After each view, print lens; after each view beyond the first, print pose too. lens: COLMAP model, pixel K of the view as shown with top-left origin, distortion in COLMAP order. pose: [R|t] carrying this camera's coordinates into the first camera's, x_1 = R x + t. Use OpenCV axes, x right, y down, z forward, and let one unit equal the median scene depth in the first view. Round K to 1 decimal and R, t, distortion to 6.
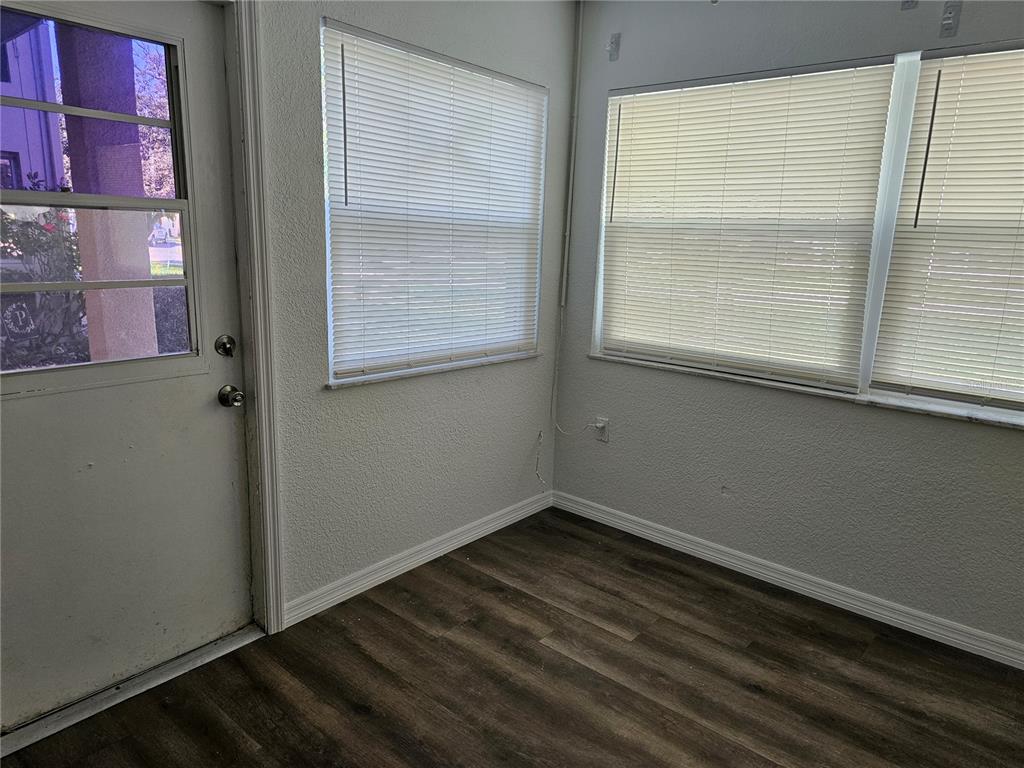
lens RADIAL K [[684.4, 0, 516.9], [0, 684.4, 388.3], [0, 0, 1]] dist [-0.000083, 0.000408]
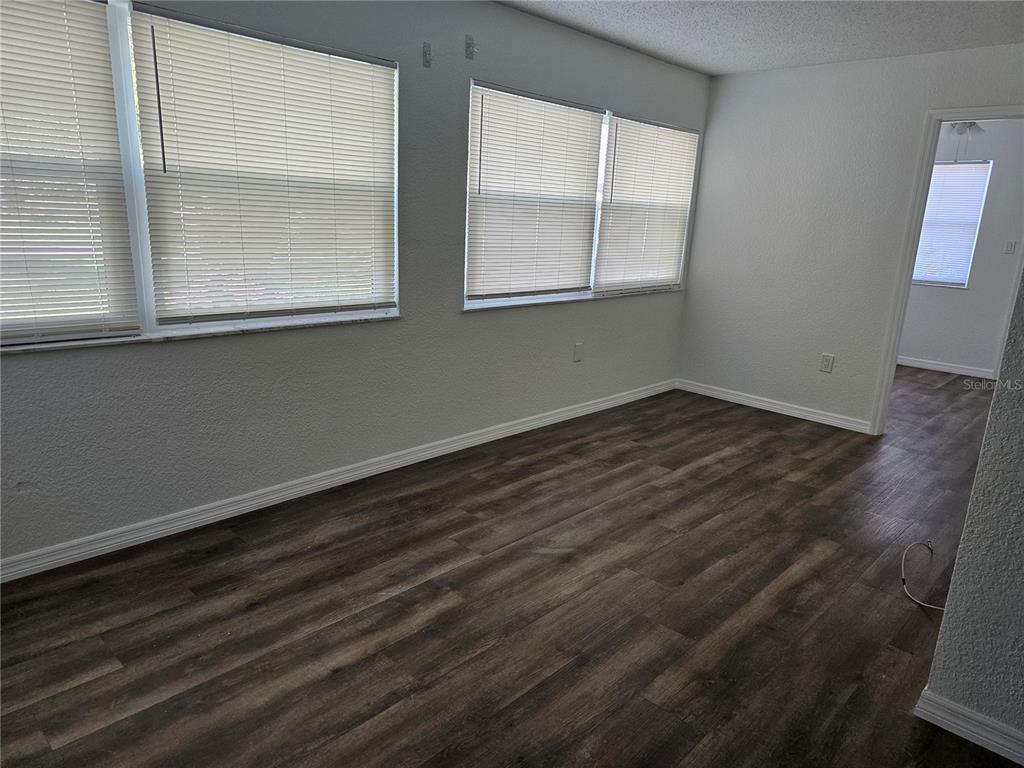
lens RADIAL K [[684.4, 0, 516.9], [0, 684.4, 388.3], [0, 0, 1]] dist [-0.000083, 0.000408]
pose [[0.049010, -0.281072, 0.958434, -0.598468], [0.171447, 0.947712, 0.269161, -0.117589], [-0.983974, 0.151129, 0.094637, 0.438790]]
